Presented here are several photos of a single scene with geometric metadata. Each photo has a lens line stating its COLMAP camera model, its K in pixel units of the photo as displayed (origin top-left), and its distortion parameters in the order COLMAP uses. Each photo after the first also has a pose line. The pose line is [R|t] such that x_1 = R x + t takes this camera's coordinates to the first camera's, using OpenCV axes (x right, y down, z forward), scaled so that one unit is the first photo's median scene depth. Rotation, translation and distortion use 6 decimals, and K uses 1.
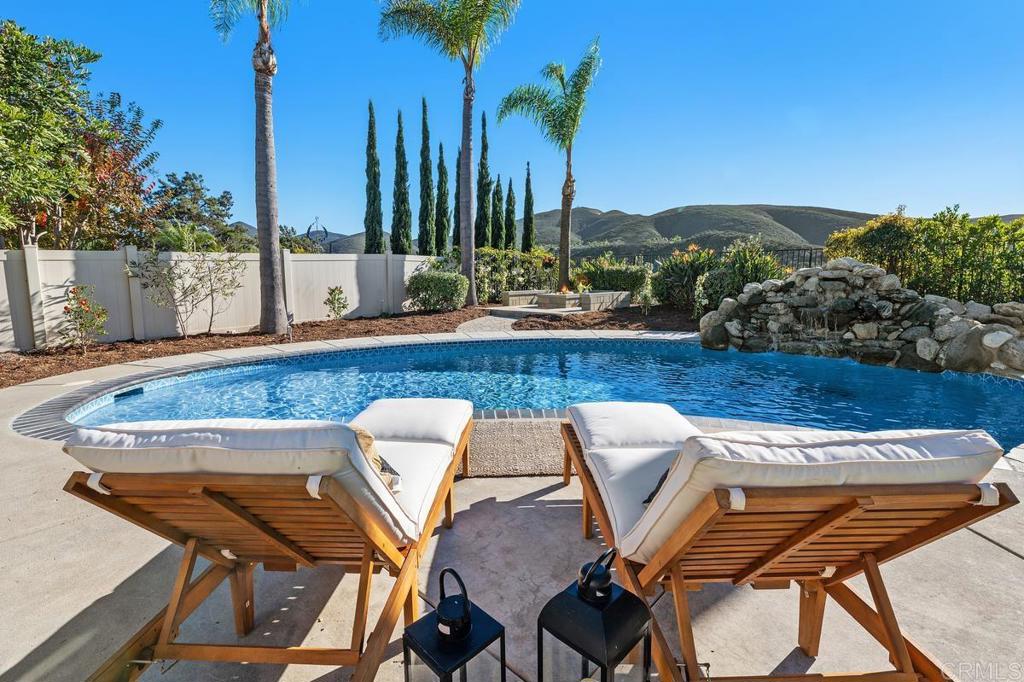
lens RADIAL K [[461.9, 0, 509.1], [0, 461.9, 324.2], [0, 0, 1]] dist [-0.002992, -0.000161]
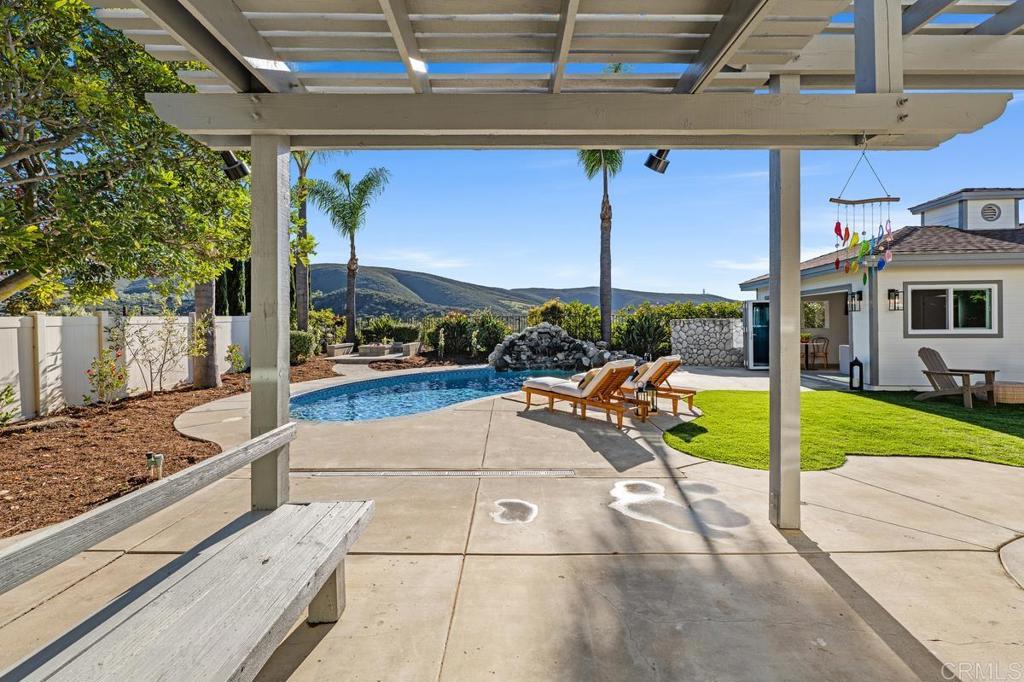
lens RADIAL K [[433.7, 0, 508.7], [0, 433.7, 325.8], [0, 0, 1]] dist [0.001878, 0.000221]
pose [[0.722132, -0.004834, 0.691738, -0.739895], [0.080406, 0.993784, -0.076994, 0.008501], [-0.687066, 0.111220, 0.718032, -0.288546]]
